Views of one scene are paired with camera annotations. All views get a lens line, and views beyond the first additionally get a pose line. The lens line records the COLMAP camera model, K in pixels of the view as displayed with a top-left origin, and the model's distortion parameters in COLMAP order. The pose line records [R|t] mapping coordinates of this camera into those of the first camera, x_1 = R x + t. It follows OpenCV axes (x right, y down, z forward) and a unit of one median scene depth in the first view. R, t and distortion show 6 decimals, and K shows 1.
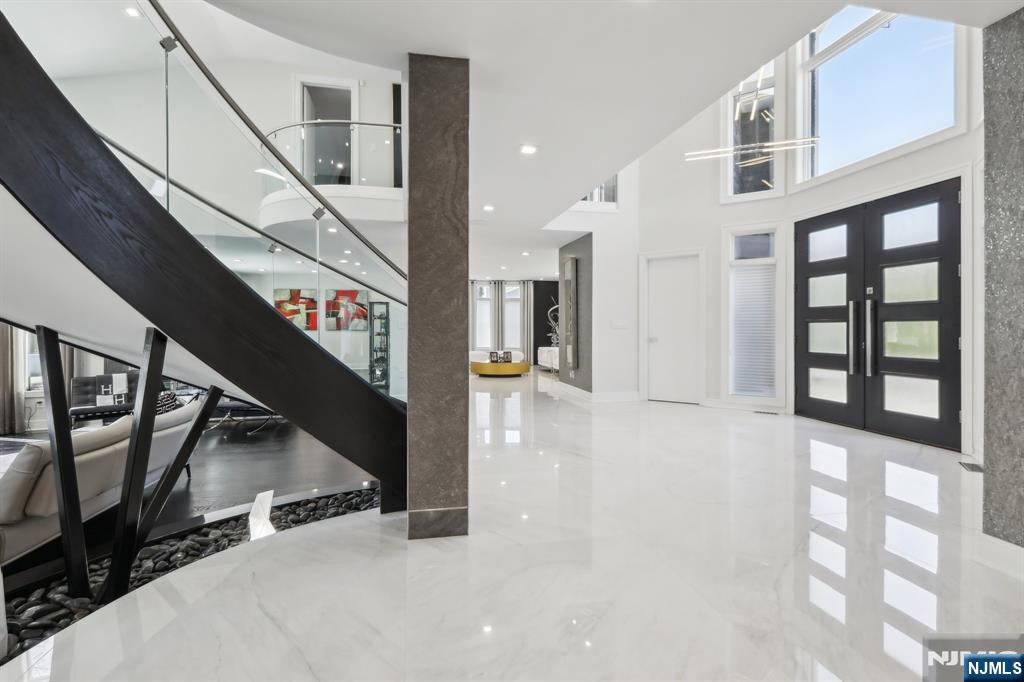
lens RADIAL K [[479.5, 0, 514.4], [0, 479.5, 326.7], [0, 0, 1]] dist [0.000228, -0.000684]
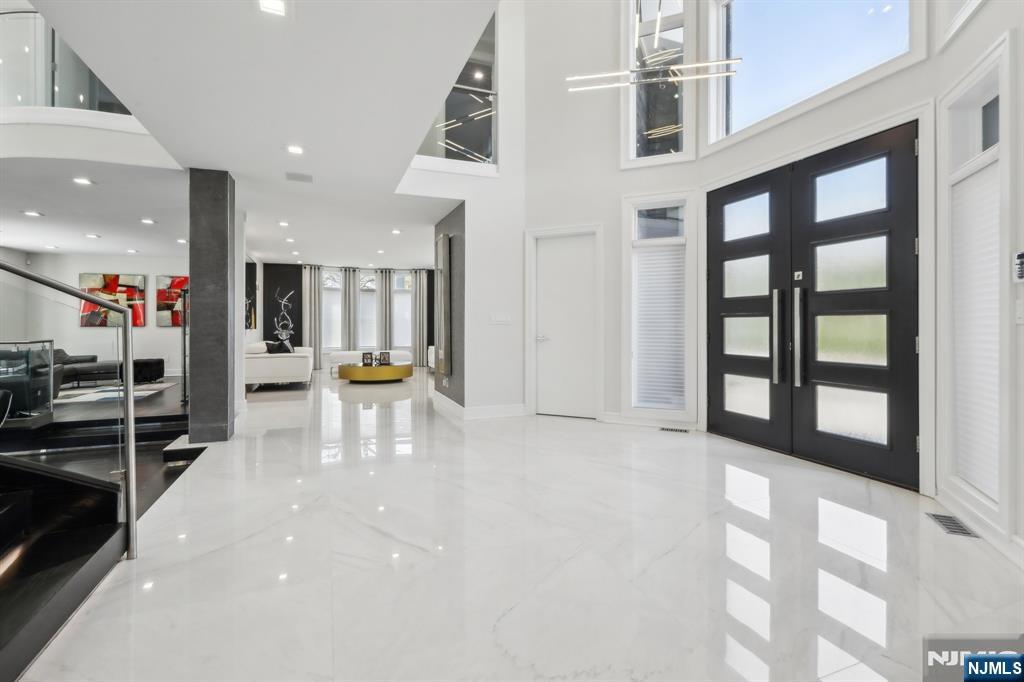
lens RADIAL K [[473.8, 0, 515.2], [0, 473.8, 320.3], [0, 0, 1]] dist [0.002545, 0.000430]
pose [[0.988684, 0.000896, 0.150008, 0.154303], [-0.000246, 0.999990, -0.004355, 0.000189], [-0.150010, 0.004269, 0.988675, 0.275856]]
